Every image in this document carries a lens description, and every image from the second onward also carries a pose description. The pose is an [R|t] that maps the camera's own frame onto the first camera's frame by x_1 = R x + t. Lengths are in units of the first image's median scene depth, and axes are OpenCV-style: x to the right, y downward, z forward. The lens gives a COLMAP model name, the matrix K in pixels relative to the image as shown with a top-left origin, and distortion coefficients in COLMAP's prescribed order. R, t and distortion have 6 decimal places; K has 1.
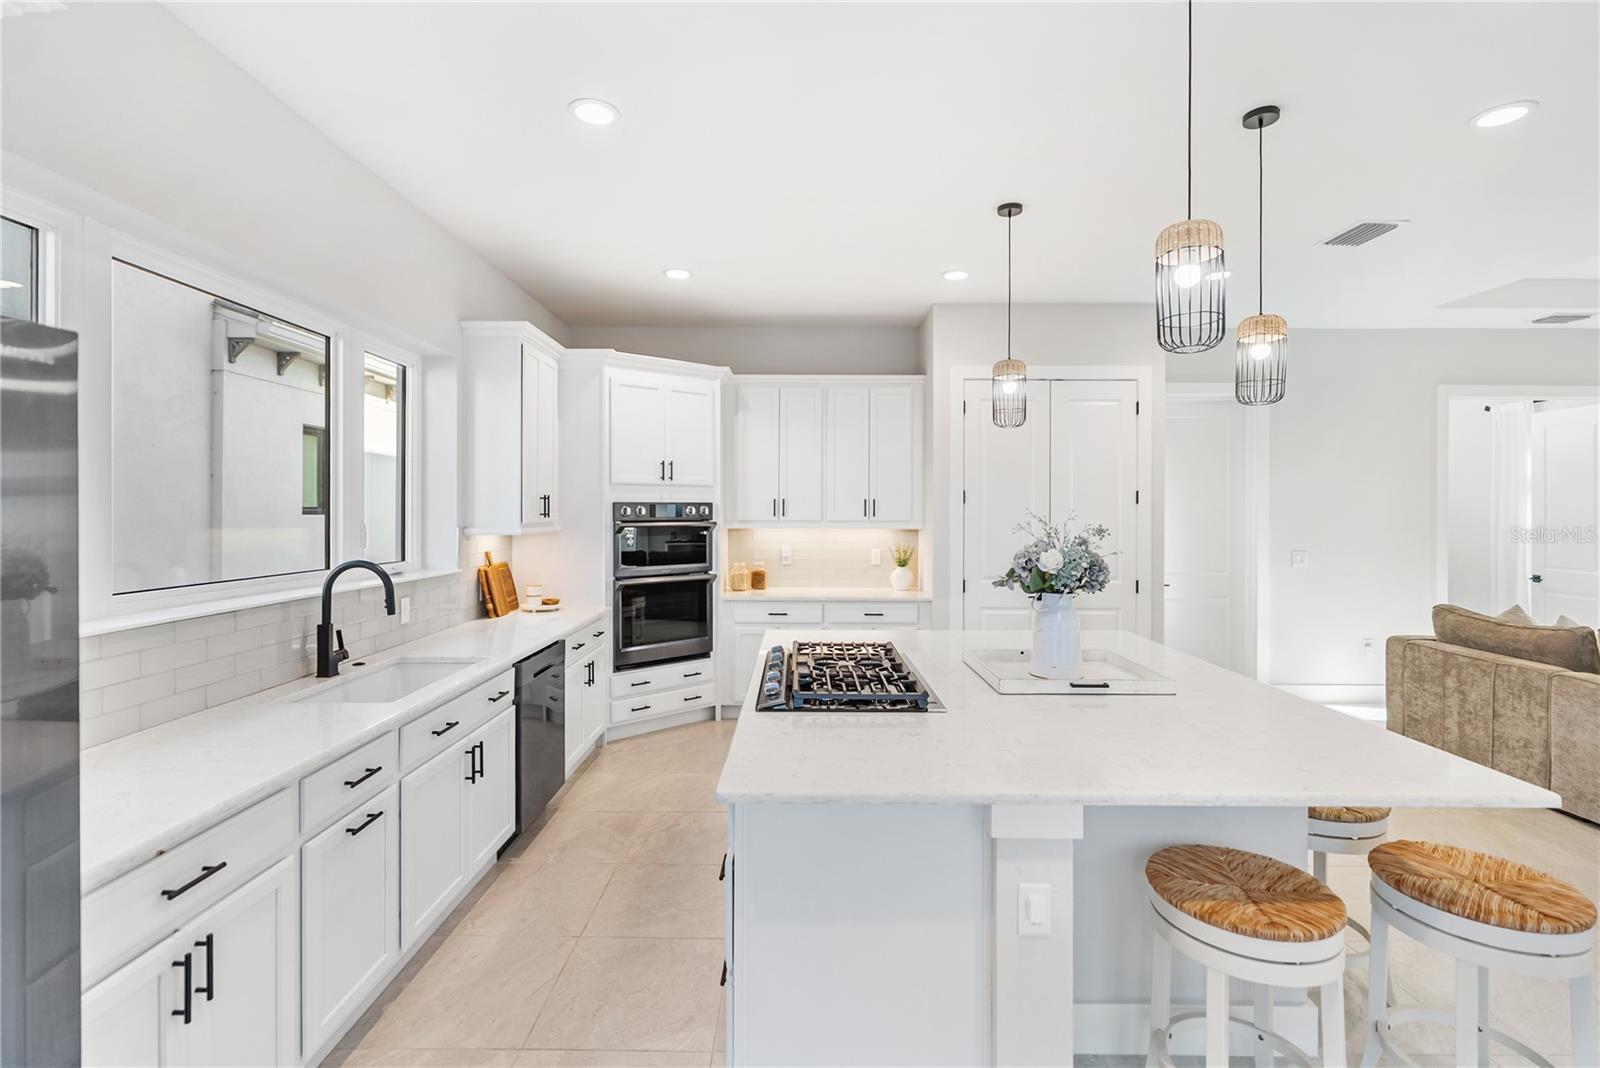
lens RADIAL K [[727.8, 0, 797.4], [0, 727.8, 507.7], [0, 0, 1]] dist [-0.003668, 0.000764]
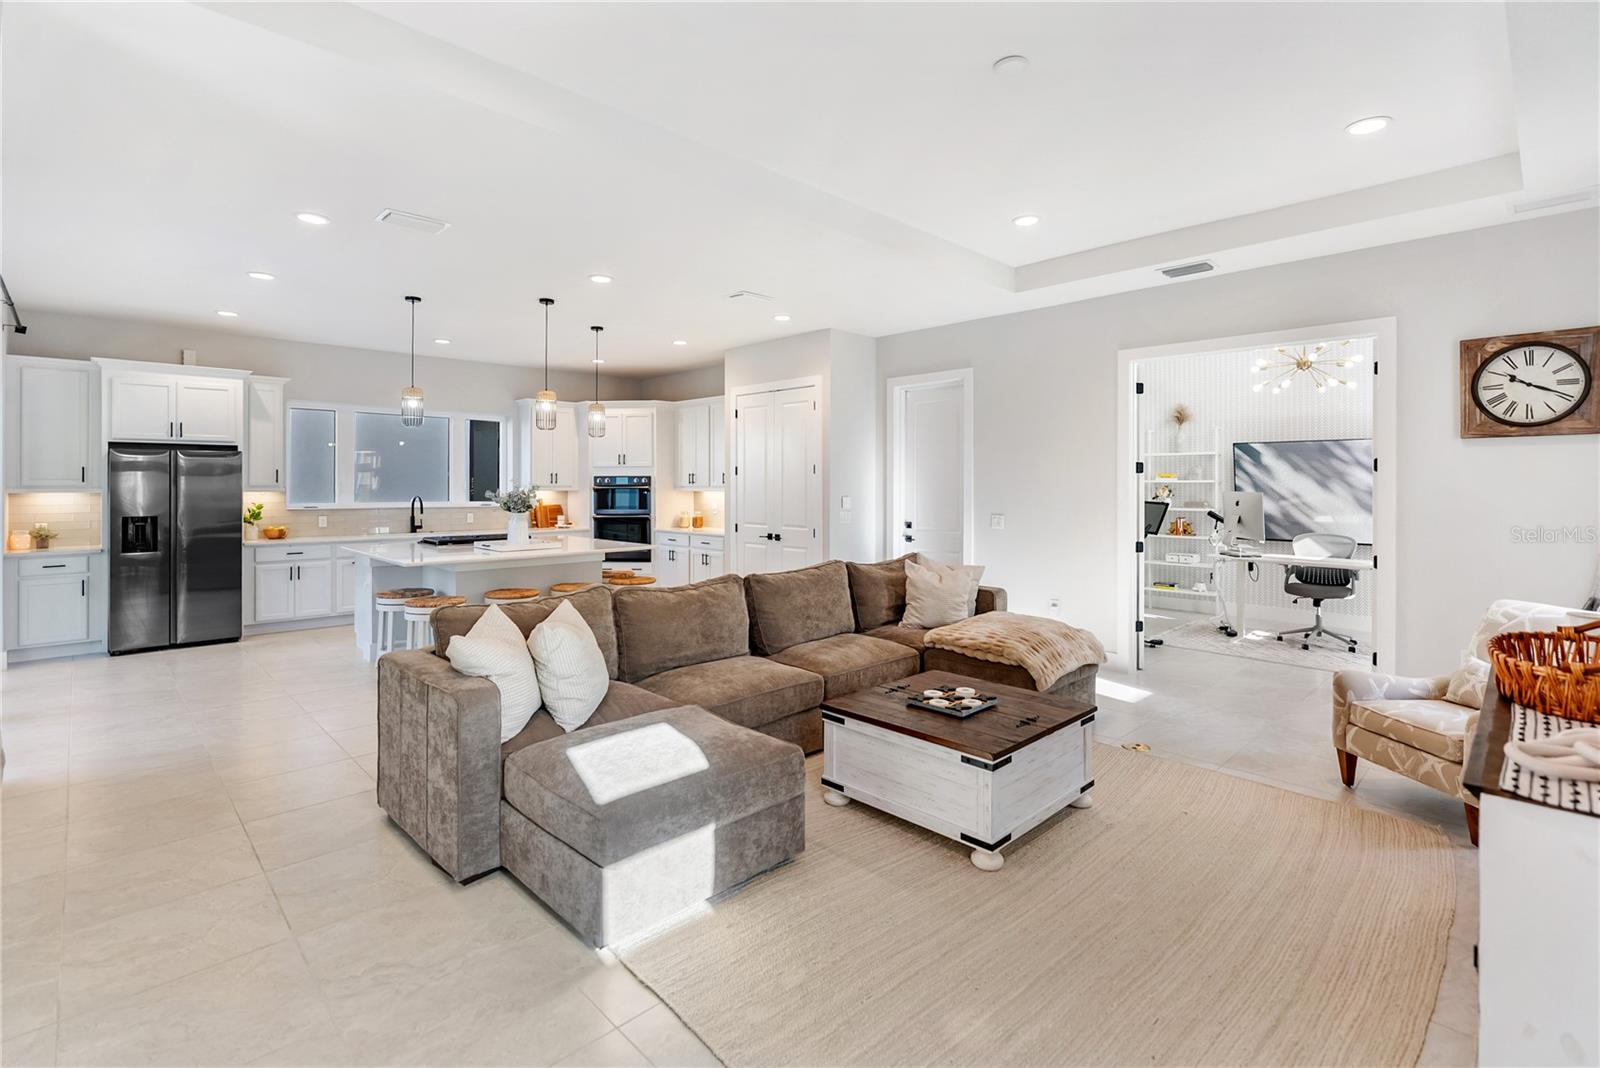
lens RADIAL K [[727.8, 0, 783.2], [0, 727.8, 479.9], [0, 0, 1]] dist [-0.003668, 0.000764]
pose [[0.697259, -0.005048, -0.716802, 1.535923], [0.003356, 0.999987, -0.003778, 0.011958], [0.716812, 0.000229, 0.697267, -0.023083]]
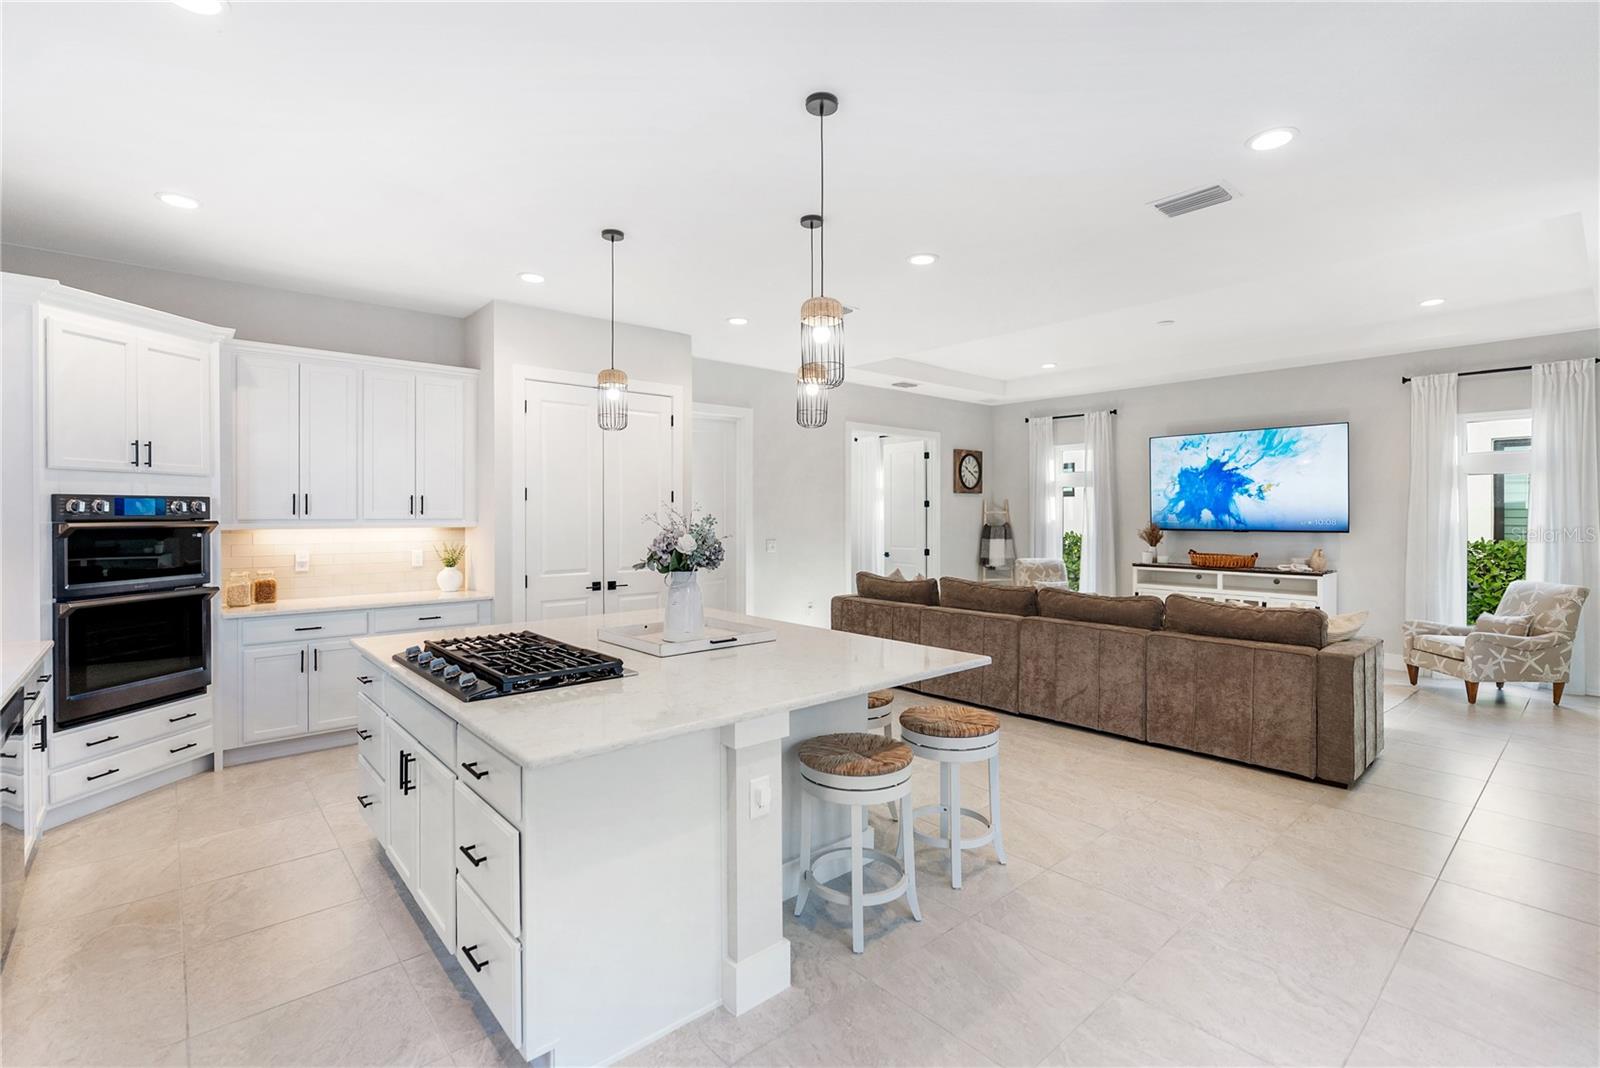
lens RADIAL K [[727.8, 0, 790.2], [0, 727.8, 512.3], [0, 0, 1]] dist [-0.003668, 0.000764]
pose [[0.754395, -0.001985, 0.656418, -0.173530], [0.001504, 0.999998, 0.001295, 0.010388], [-0.656419, 0.000010, 0.754396, -0.013909]]
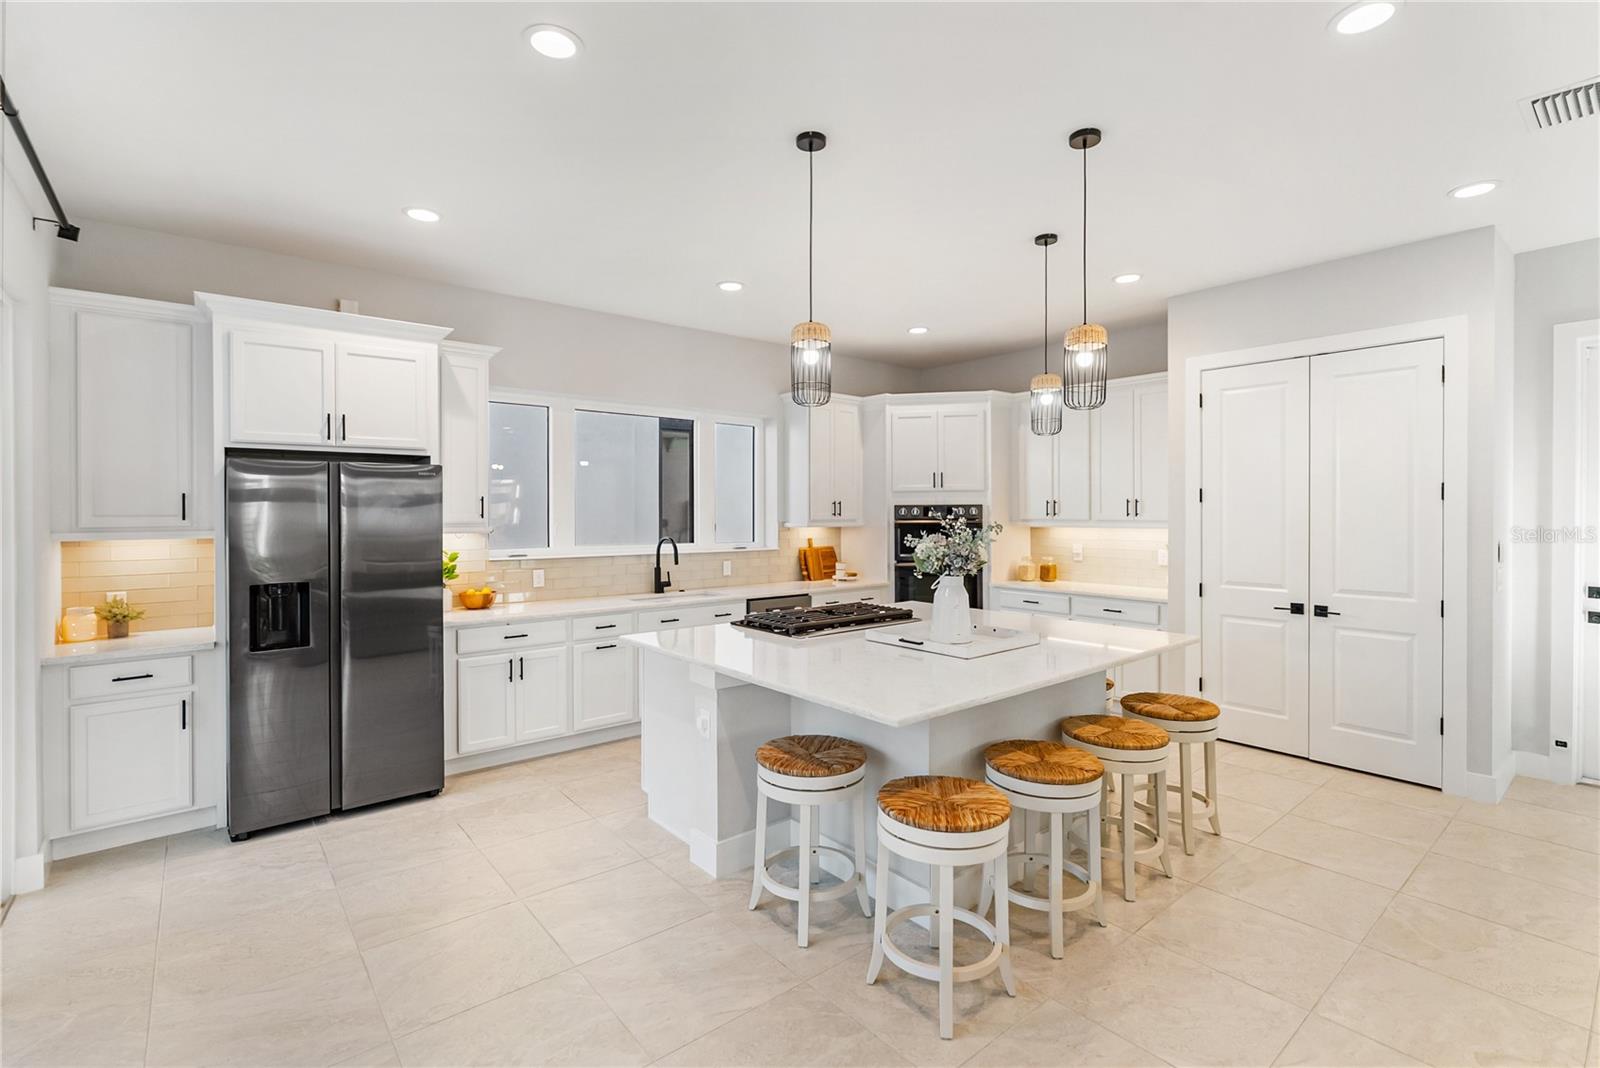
lens RADIAL K [[727.8, 0, 793.7], [0, 727.8, 510.9], [0, 0, 1]] dist [-0.003668, 0.000764]
pose [[0.634587, -0.004592, -0.772838, 0.670646], [0.007230, 0.999974, -0.000005, 0.001475], [0.772818, -0.005585, 0.634604, -0.004394]]
